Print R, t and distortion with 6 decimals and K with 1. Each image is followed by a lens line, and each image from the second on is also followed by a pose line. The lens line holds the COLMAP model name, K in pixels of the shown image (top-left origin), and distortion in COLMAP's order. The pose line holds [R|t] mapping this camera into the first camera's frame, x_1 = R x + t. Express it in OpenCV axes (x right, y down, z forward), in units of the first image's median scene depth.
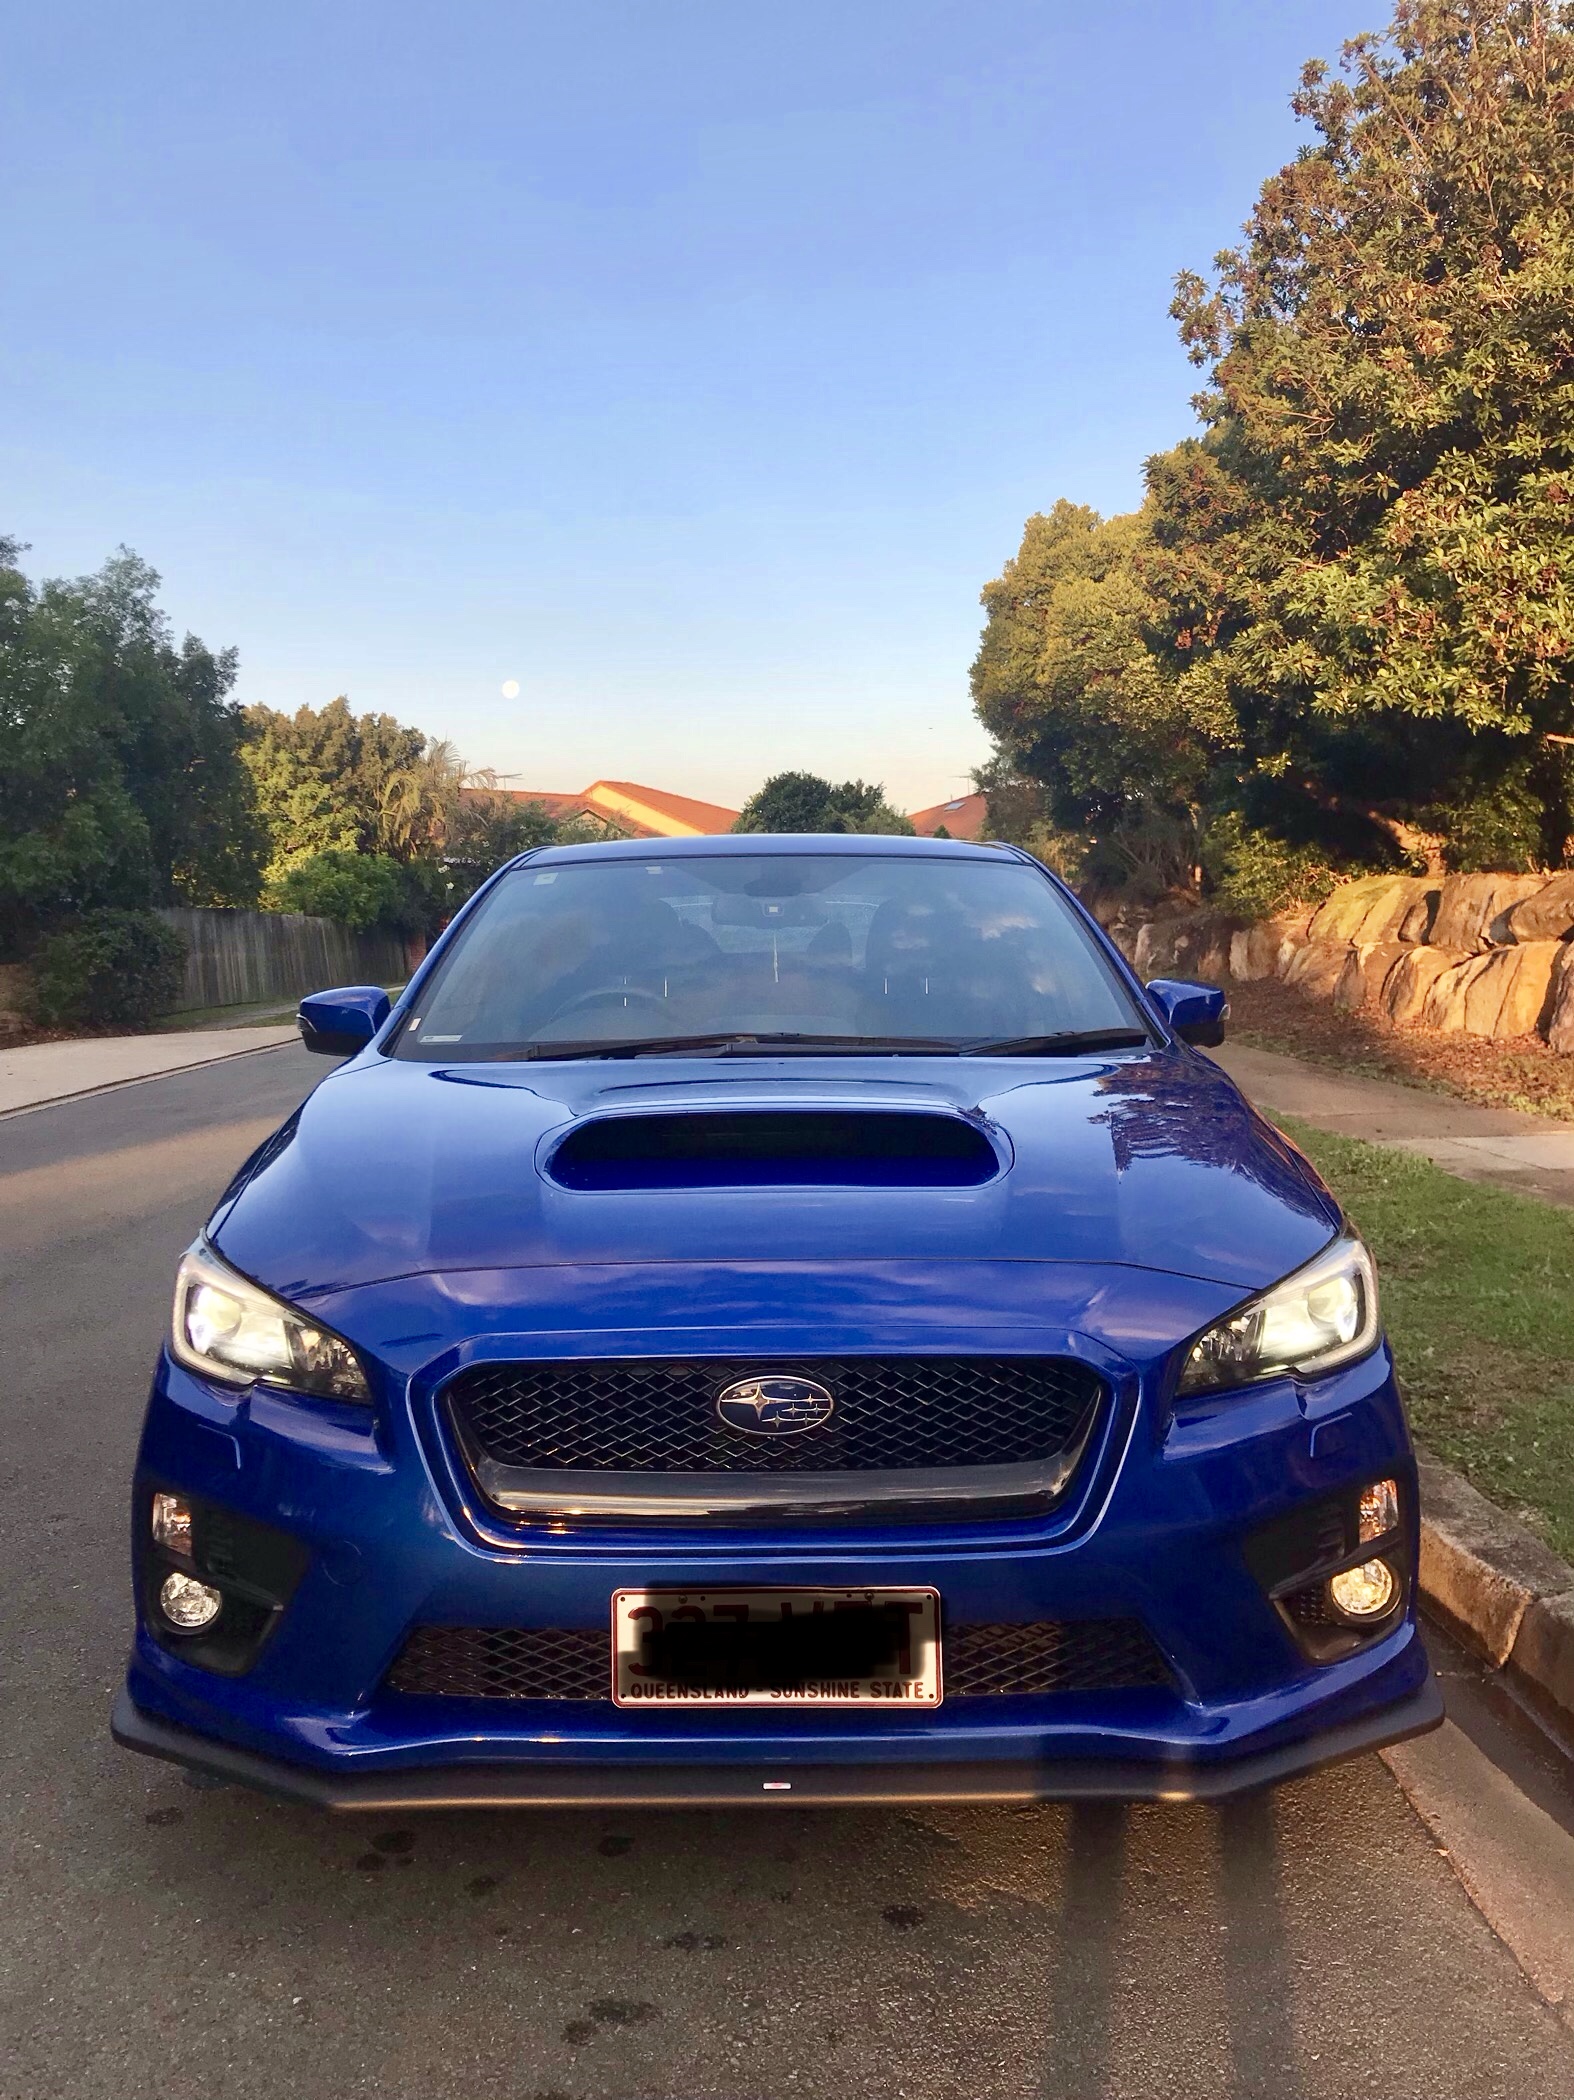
lens RADIAL K [[1705.5, 0, 787.0], [0, 1705.5, 1050.0], [0, 0, 1]] dist [-0.003168, 0.001571]
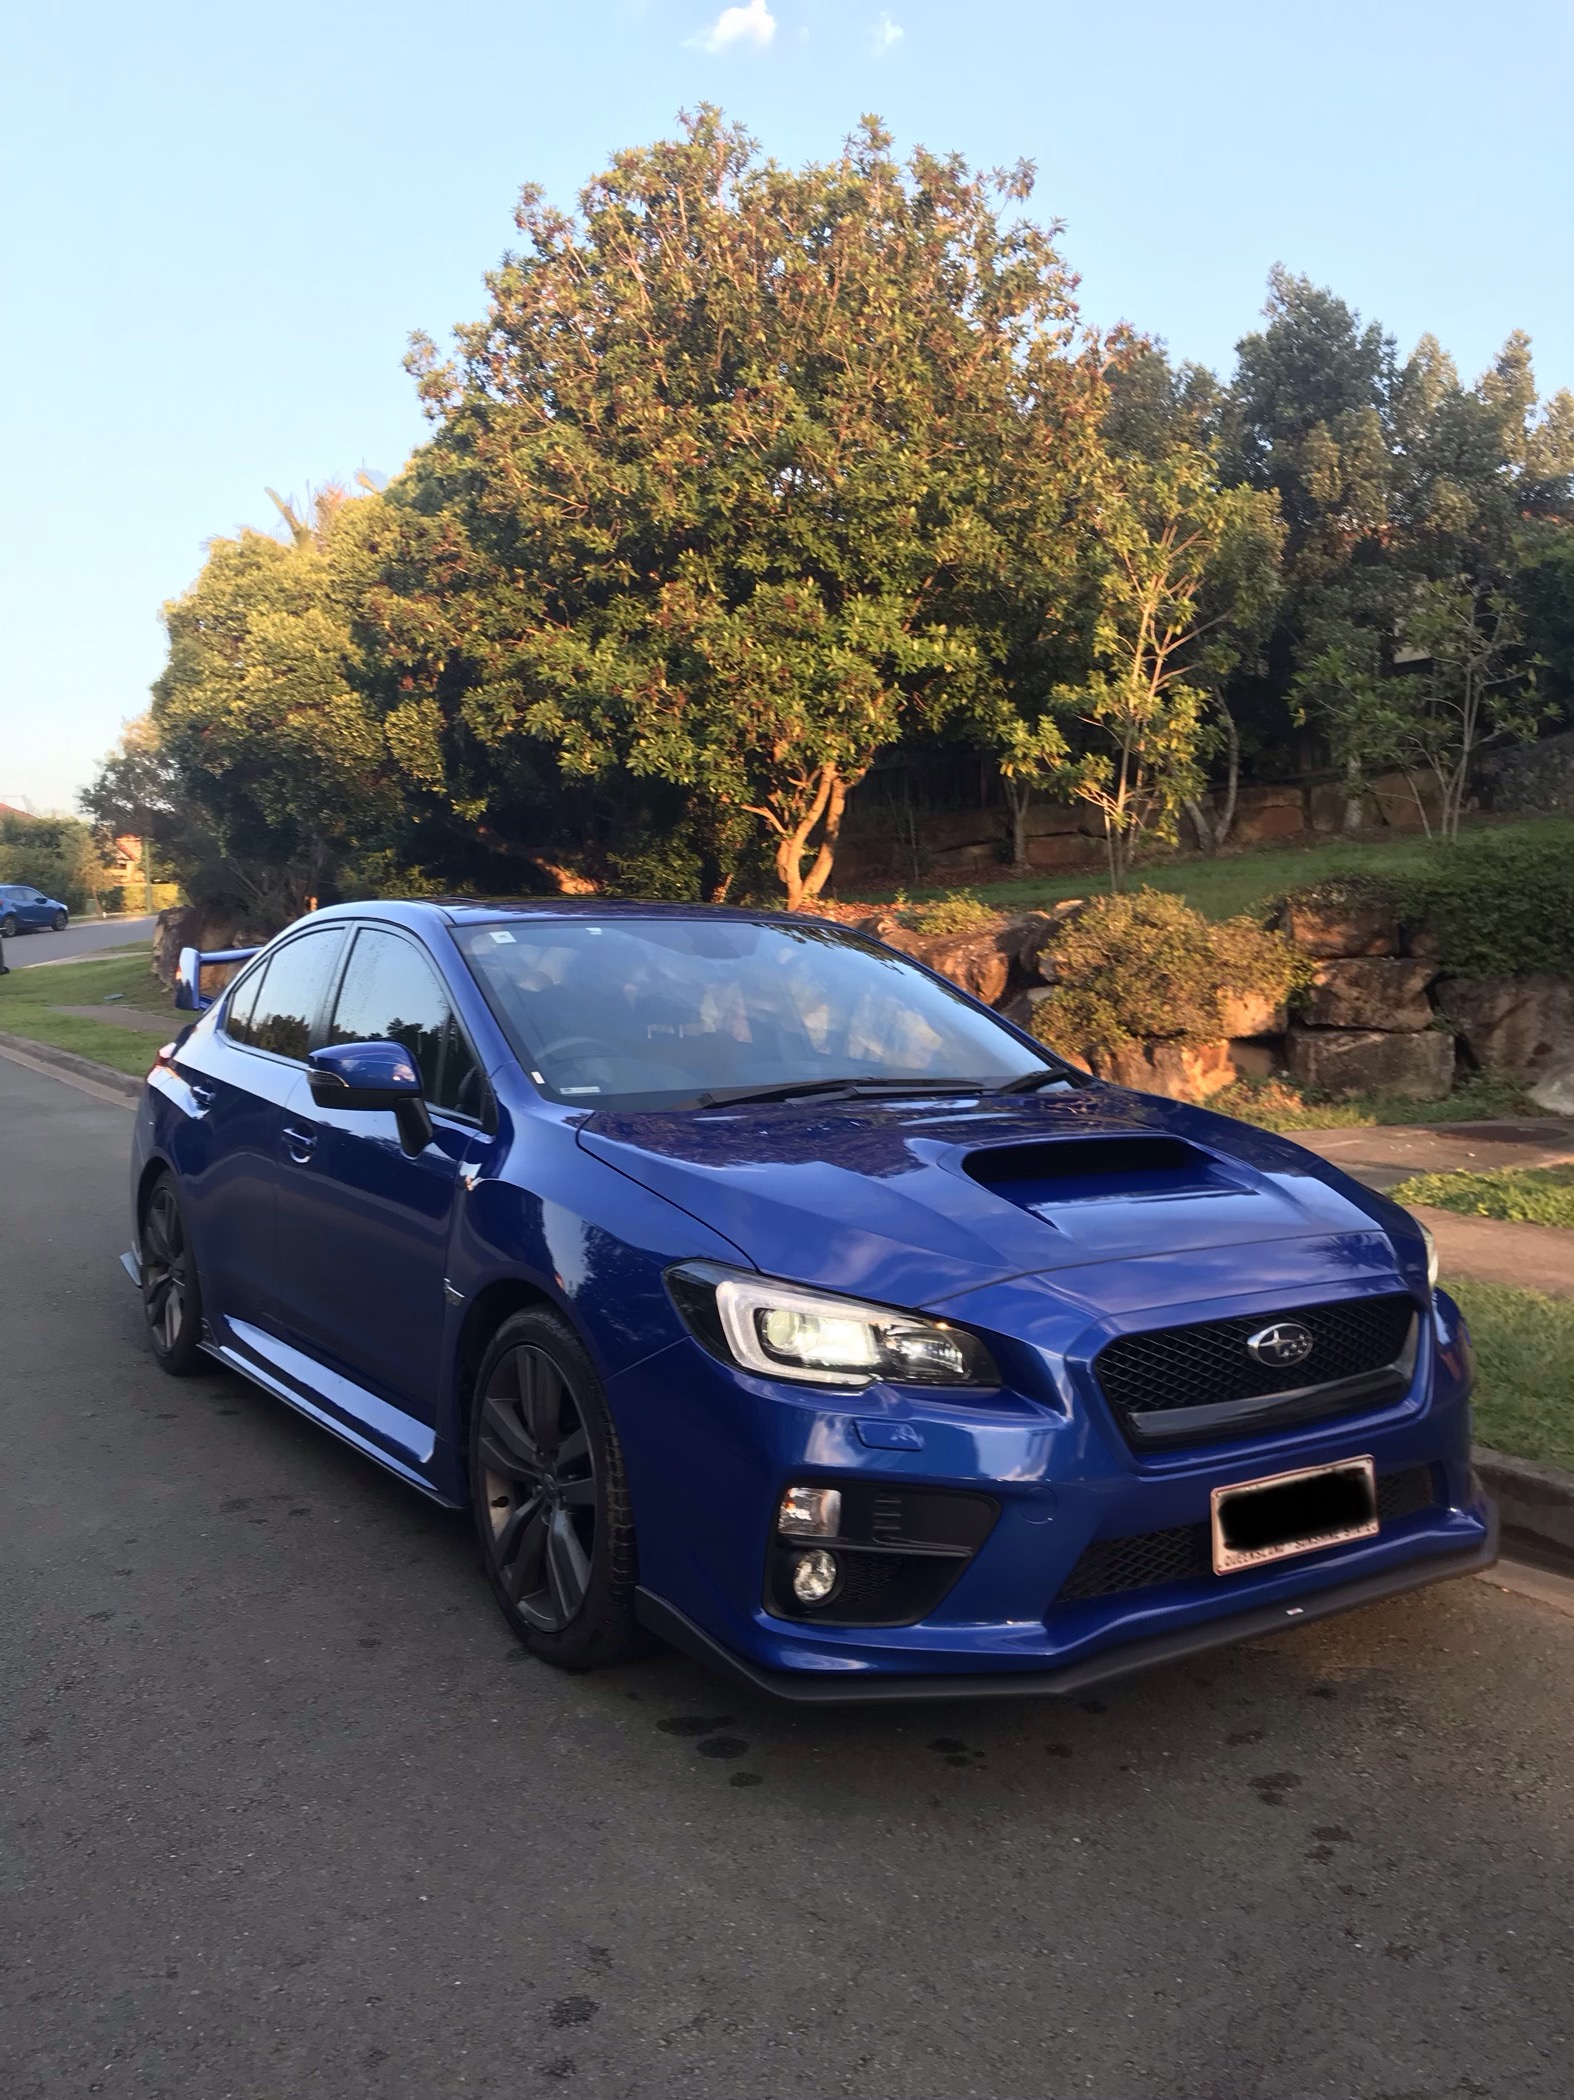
lens RADIAL K [[1705.5, 0, 787.0], [0, 1705.5, 1050.0], [0, 0, 1]] dist [-0.003168, 0.001571]
pose [[0.841759, -0.008812, 0.539781, -0.162824], [0.016896, 0.999807, -0.010026, -0.004456], [-0.539588, 0.017560, 0.841746, 0.002963]]
